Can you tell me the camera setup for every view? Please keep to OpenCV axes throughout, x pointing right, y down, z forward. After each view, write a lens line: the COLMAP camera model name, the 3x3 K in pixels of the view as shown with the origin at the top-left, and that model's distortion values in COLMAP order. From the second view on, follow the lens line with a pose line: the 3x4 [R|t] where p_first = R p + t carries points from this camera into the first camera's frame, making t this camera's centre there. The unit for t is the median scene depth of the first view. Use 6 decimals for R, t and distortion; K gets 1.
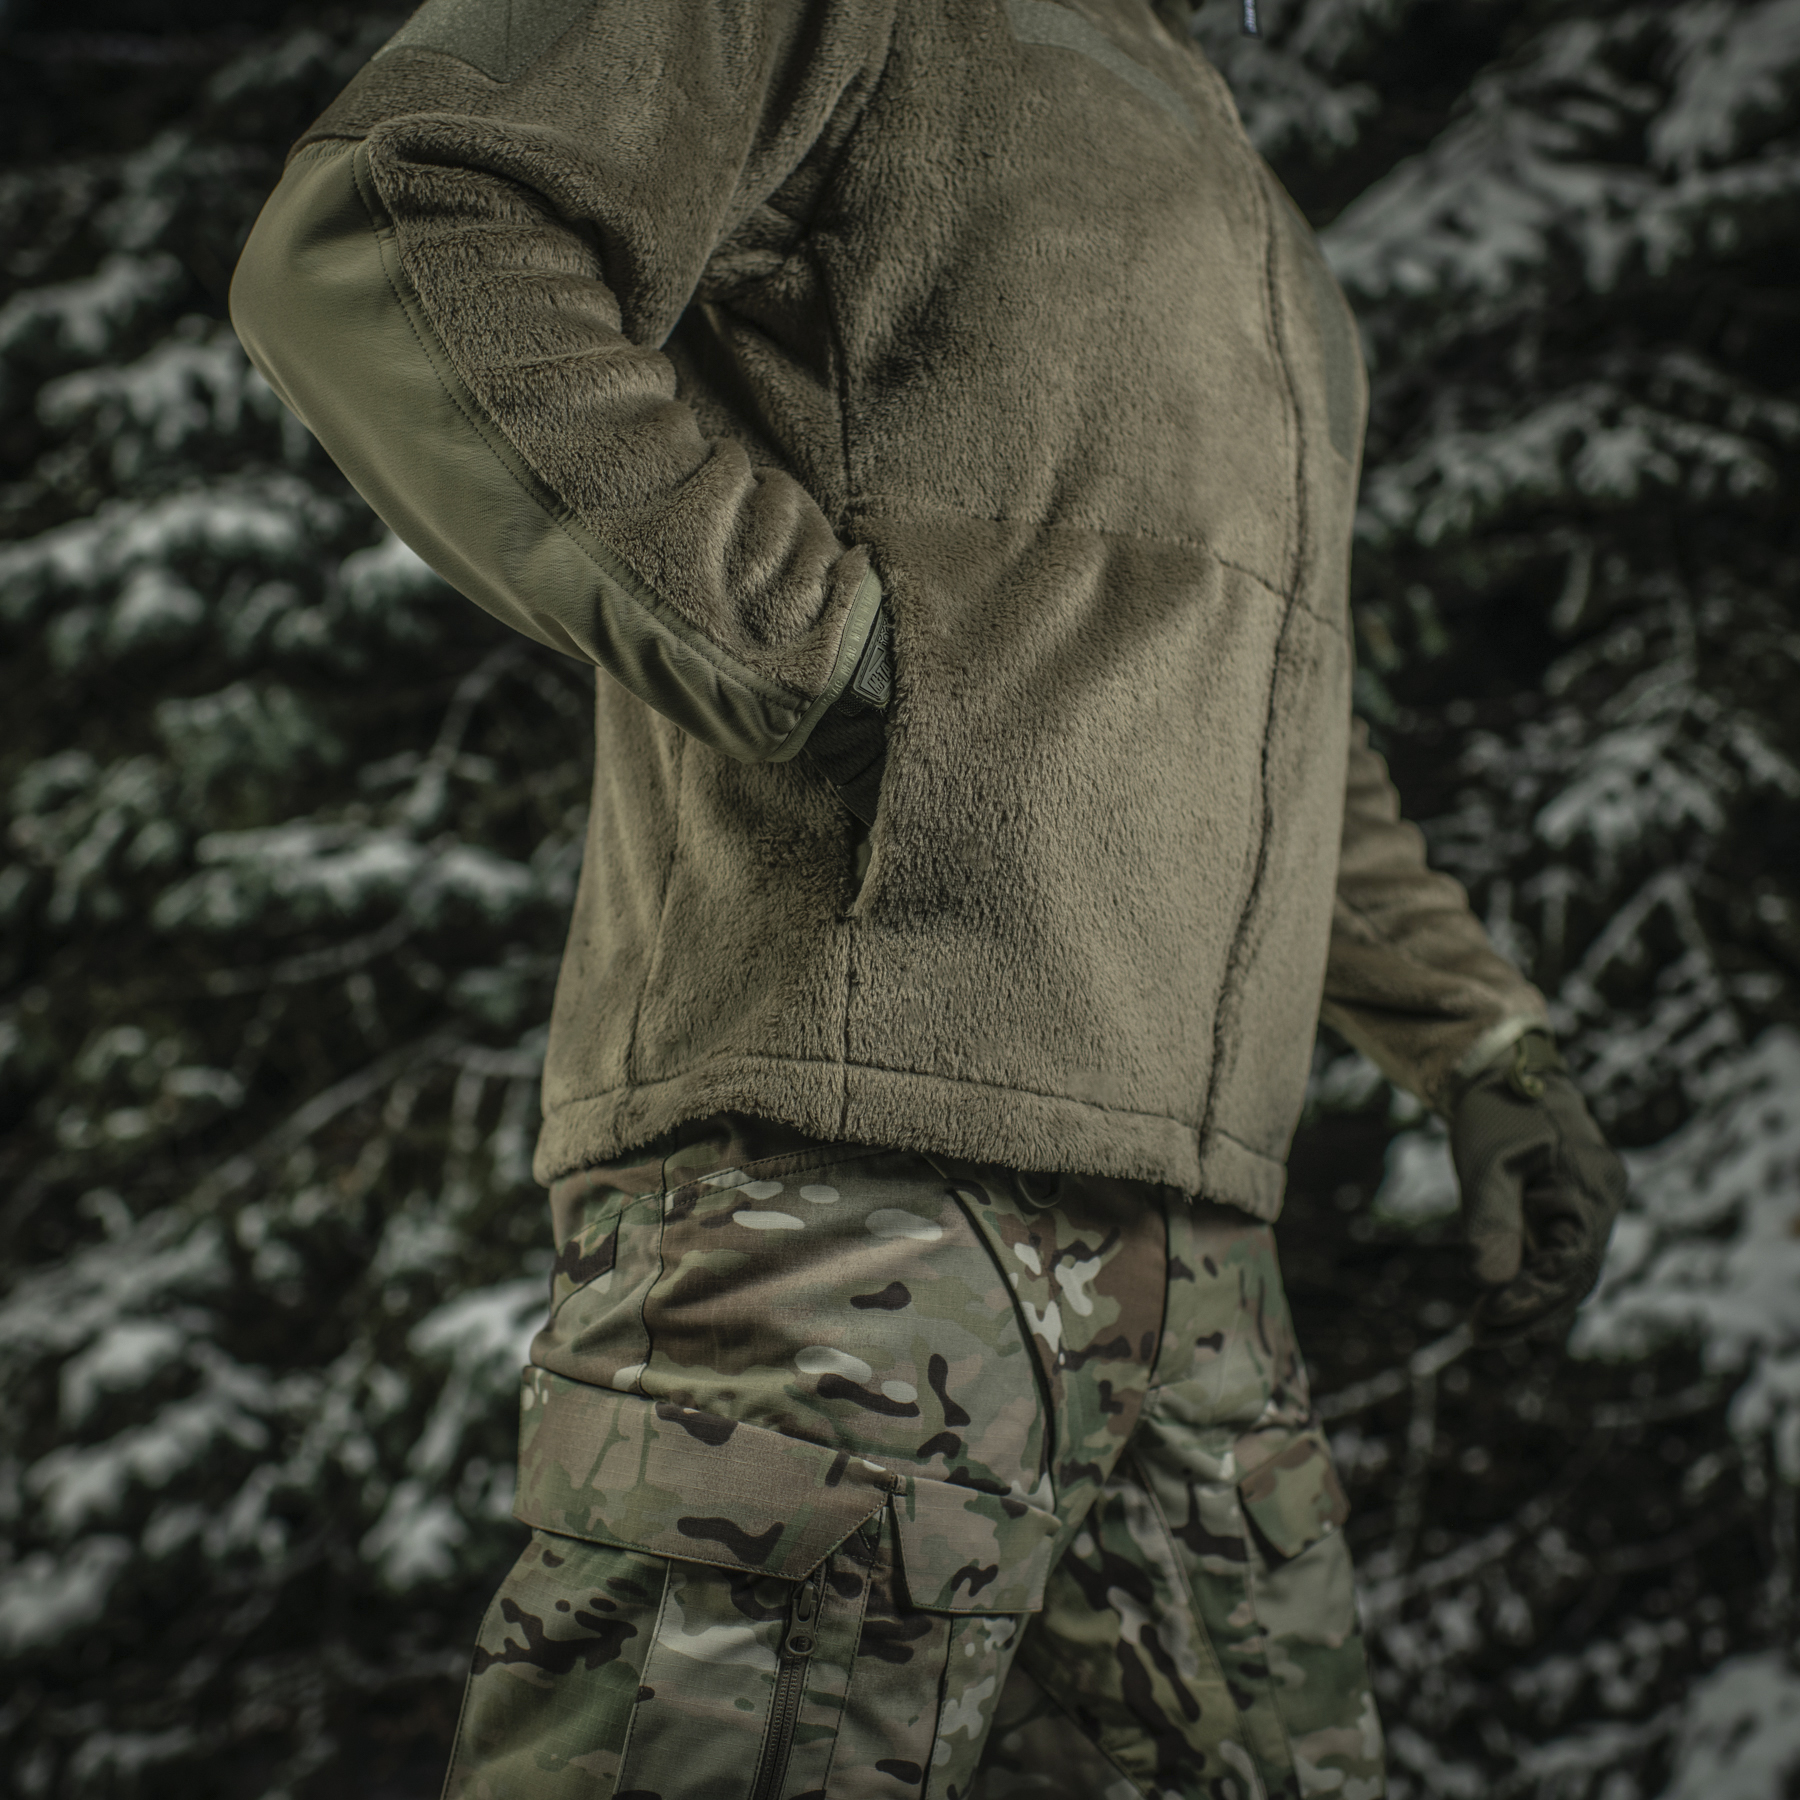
lens RADIAL K [[2570.2, 0, 892.4], [0, 2570.2, 916.3], [0, 0, 1]] dist [-0.147783, 0.210504]
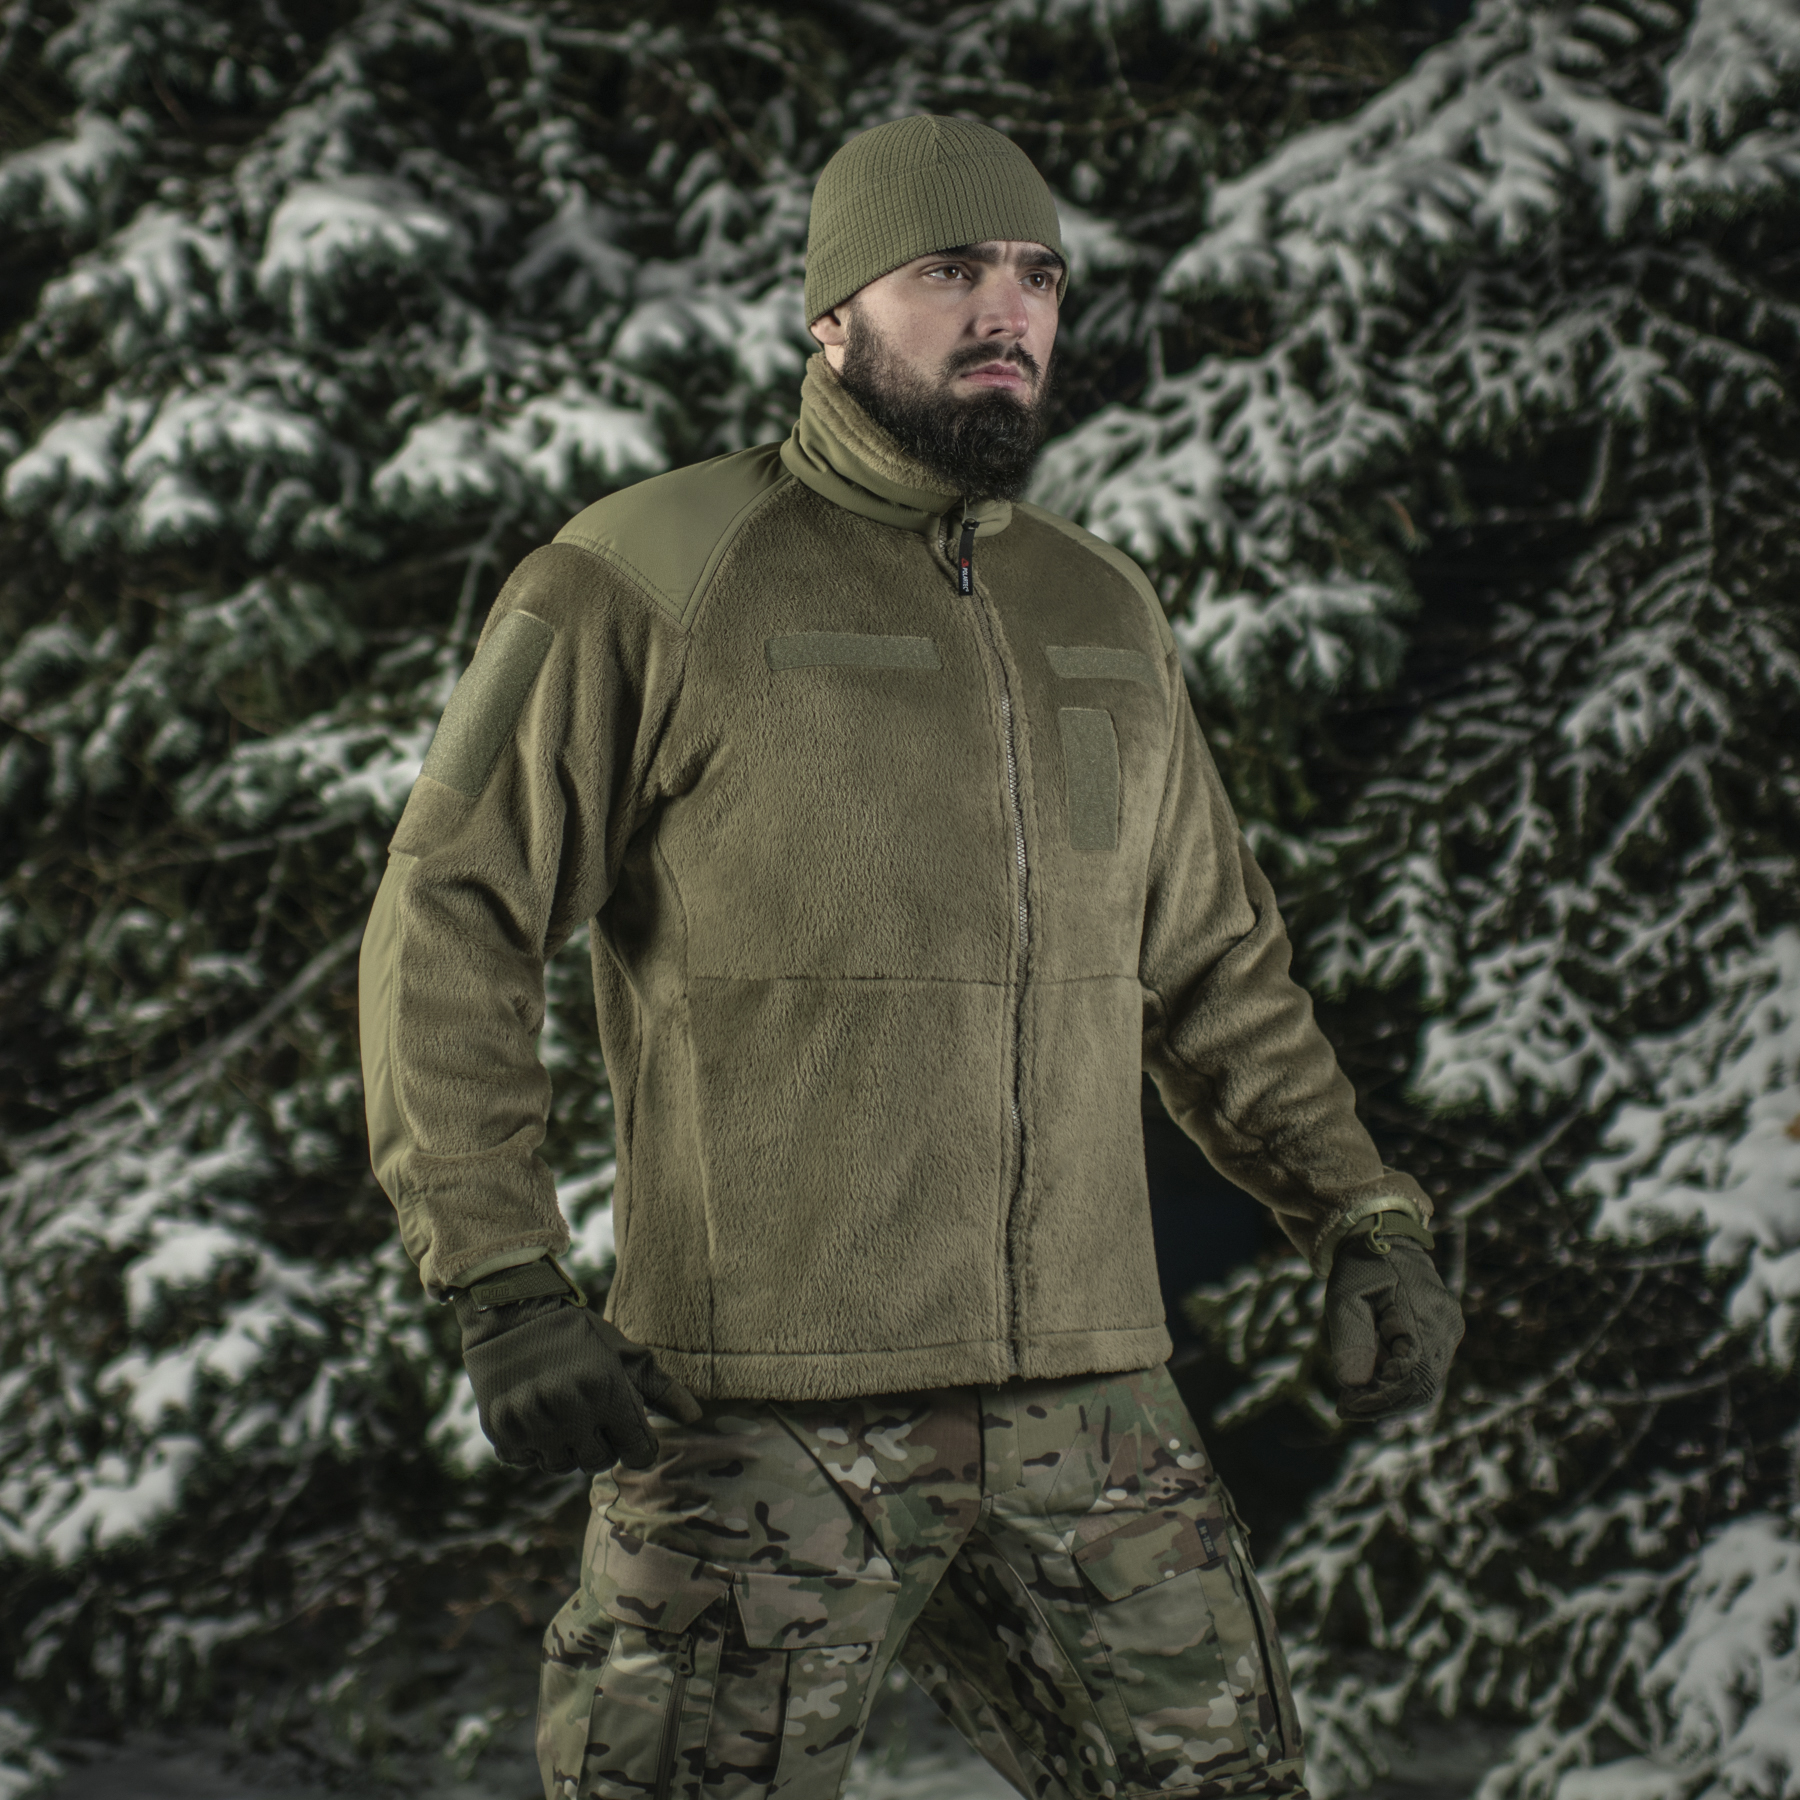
lens RADIAL K [[3289.0, 0, 841.3], [0, 3289.0, 814.1], [0, 0, 1]] dist [-0.119013, 0.094966]
pose [[0.999585, -0.027764, 0.007693, -0.044969], [0.026840, 0.994466, 0.101570, -0.131949], [-0.010470, -0.101322, 0.994799, -0.296471]]
